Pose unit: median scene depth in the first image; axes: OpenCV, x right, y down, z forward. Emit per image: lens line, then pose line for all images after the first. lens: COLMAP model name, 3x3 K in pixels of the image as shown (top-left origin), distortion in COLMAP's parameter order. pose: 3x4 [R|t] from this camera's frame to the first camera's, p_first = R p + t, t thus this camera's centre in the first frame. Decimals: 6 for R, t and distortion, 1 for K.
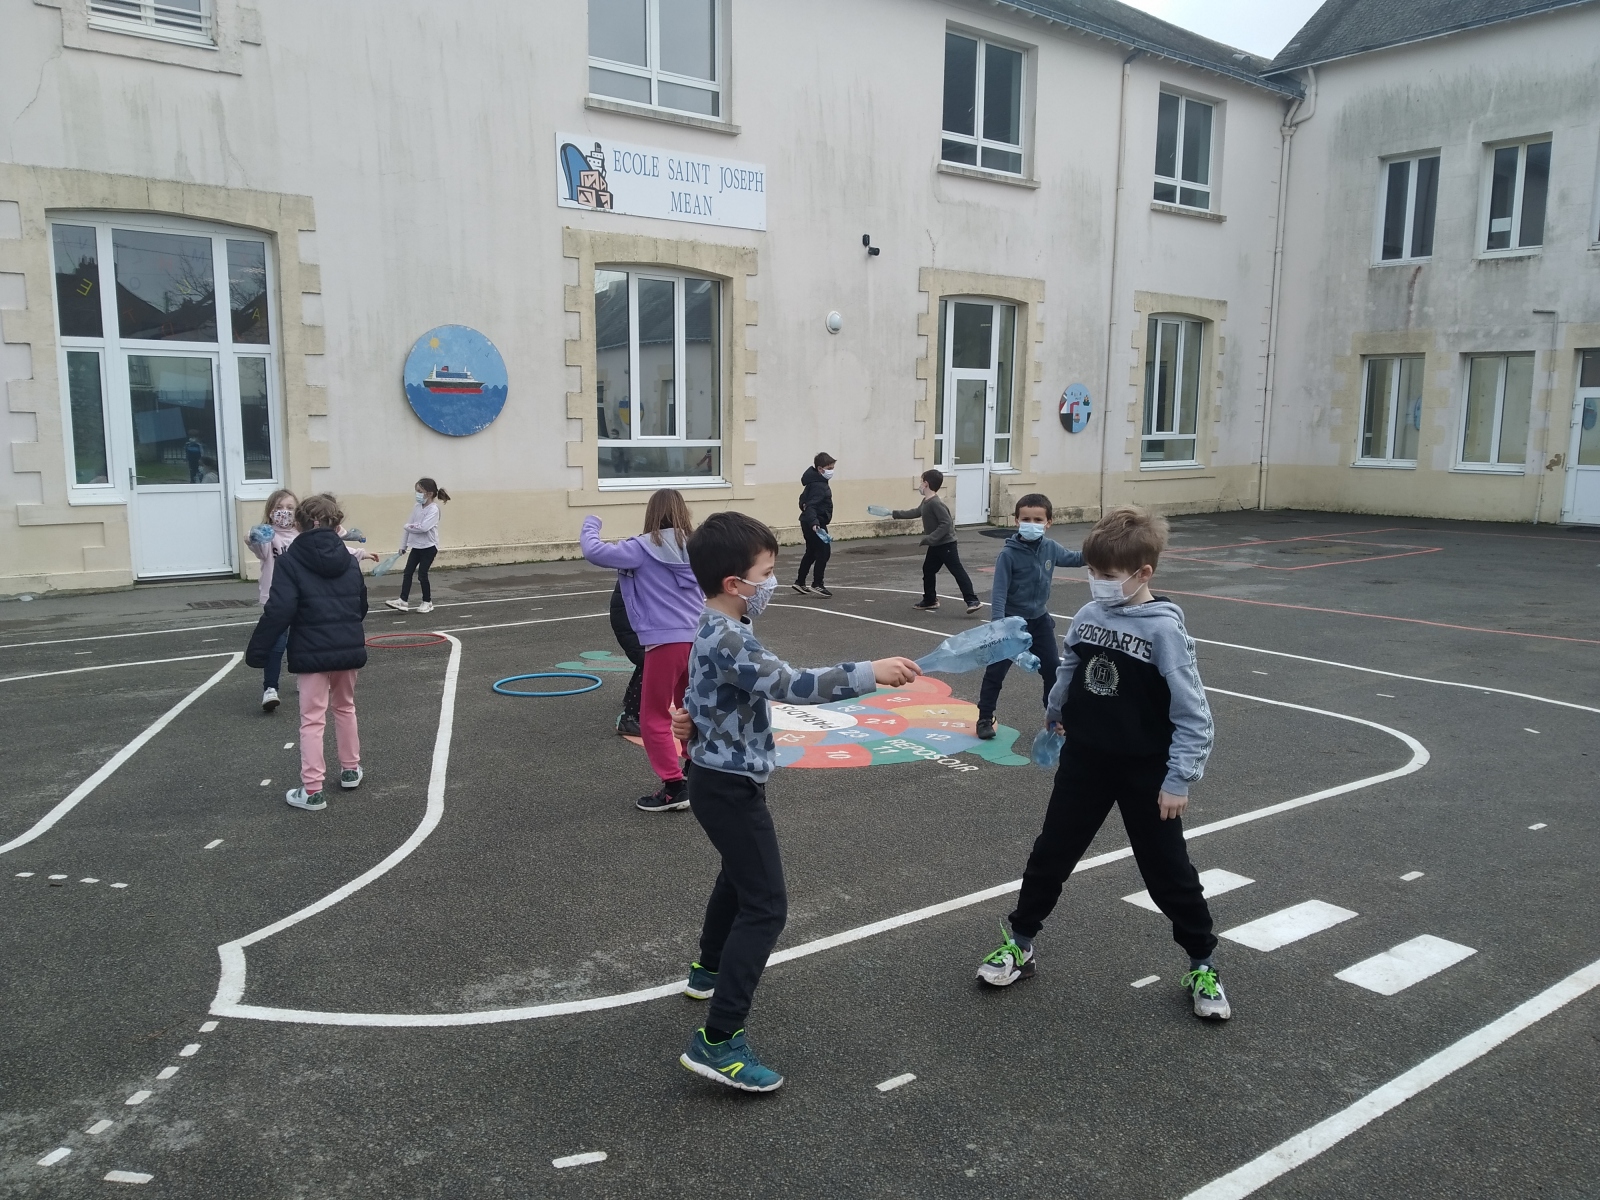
lens RADIAL K [[1226.3, 0, 781.4], [0, 1226.3, 603.0], [0, 0, 1]] dist [0.050833, -0.067316]
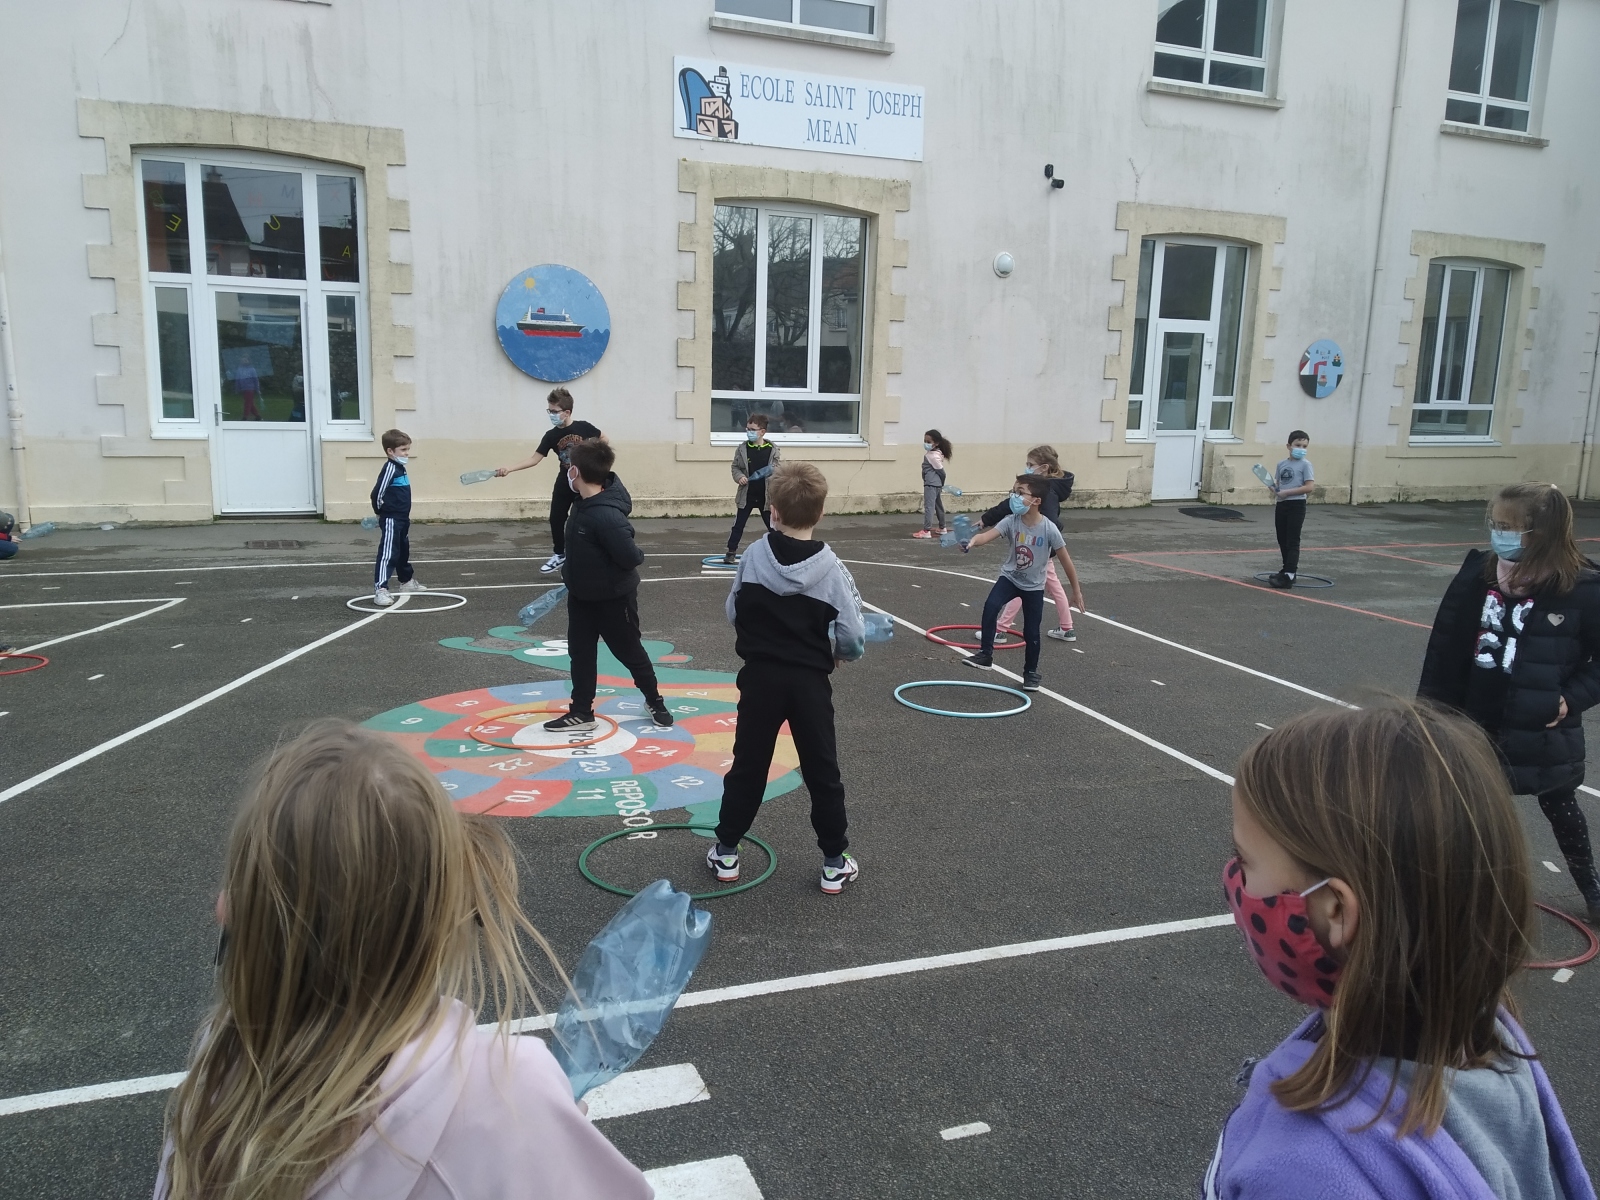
lens RADIAL K [[1226.3, 0, 813.4], [0, 1226.3, 587.5], [0, 0, 1]] dist [0.050833, -0.067316]
pose [[0.966095, 0.068397, -0.248964, 0.178954], [-0.062401, 0.997541, 0.031909, -0.019629], [0.250534, -0.015292, 0.967987, 0.124476]]
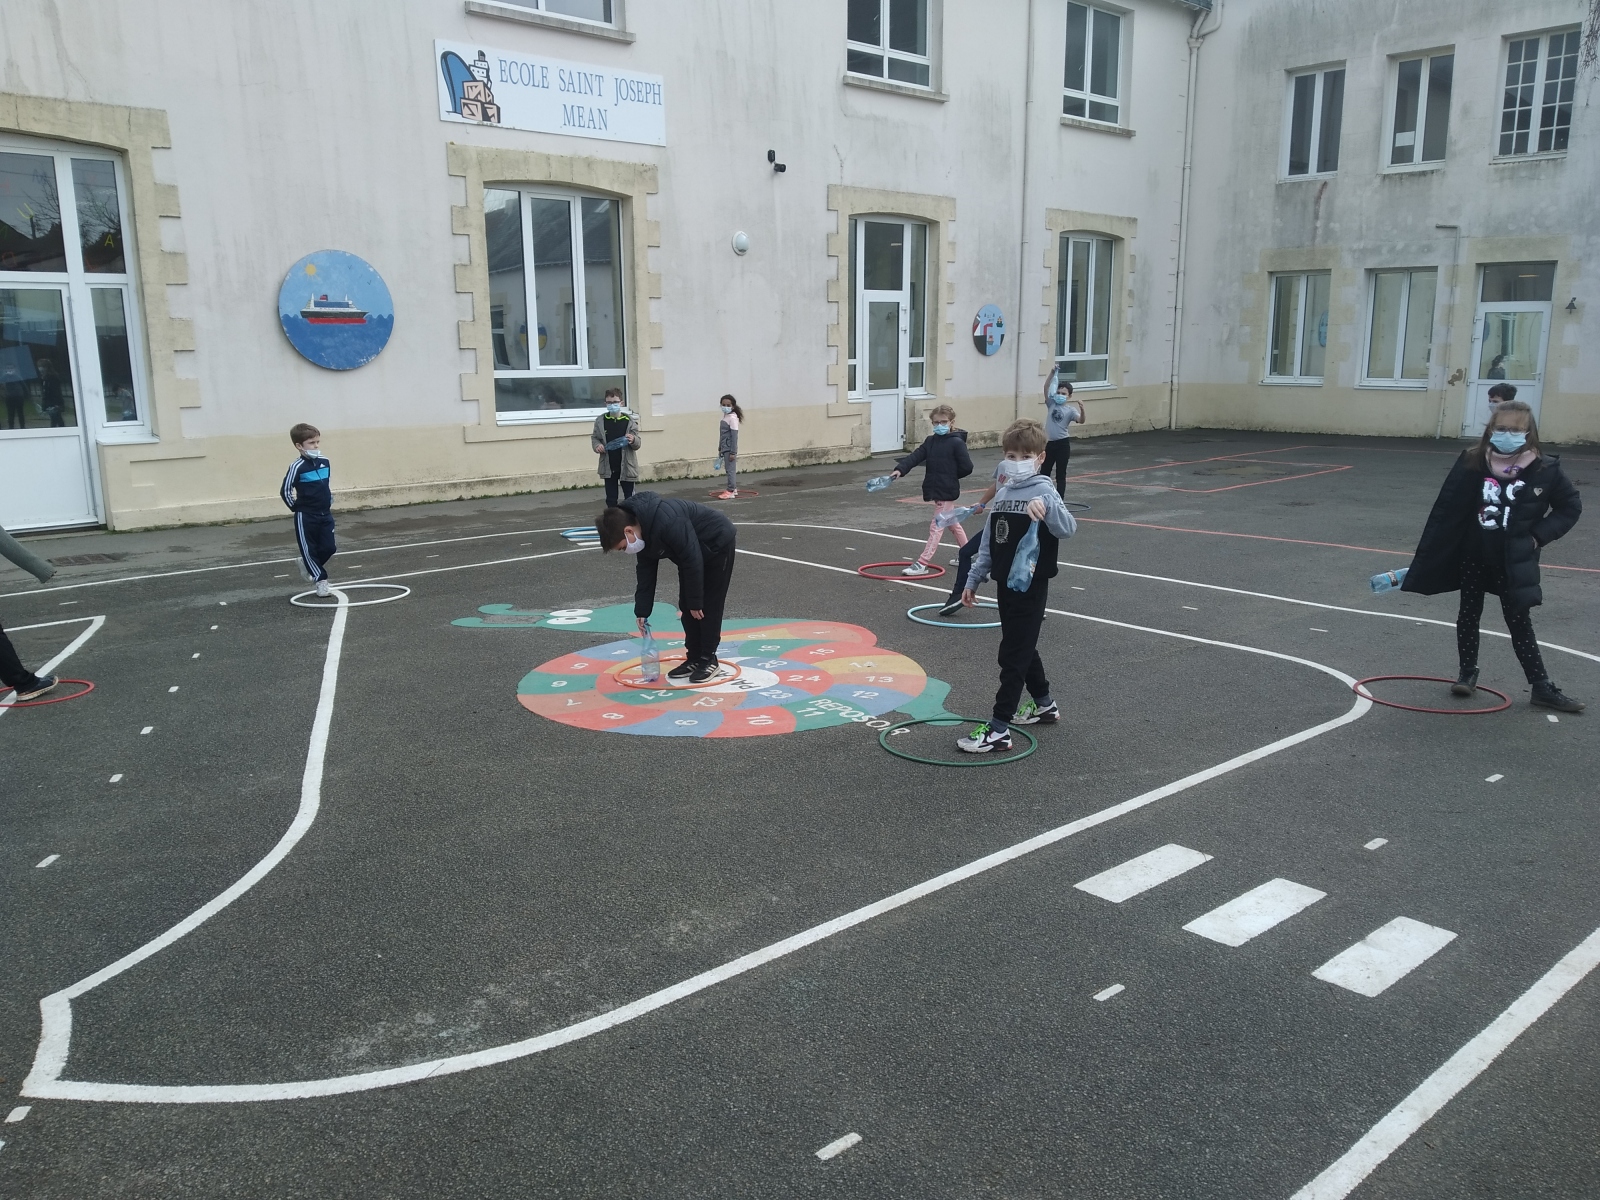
lens RADIAL K [[1226.3, 0, 785.9], [0, 1226.3, 587.8], [0, 0, 1]] dist [0.050833, -0.067316]
pose [[0.996955, -0.029022, 0.072382, 0.000940], [0.025391, 0.998397, 0.050592, -0.009756], [-0.073734, -0.048601, 0.996093, 0.034689]]
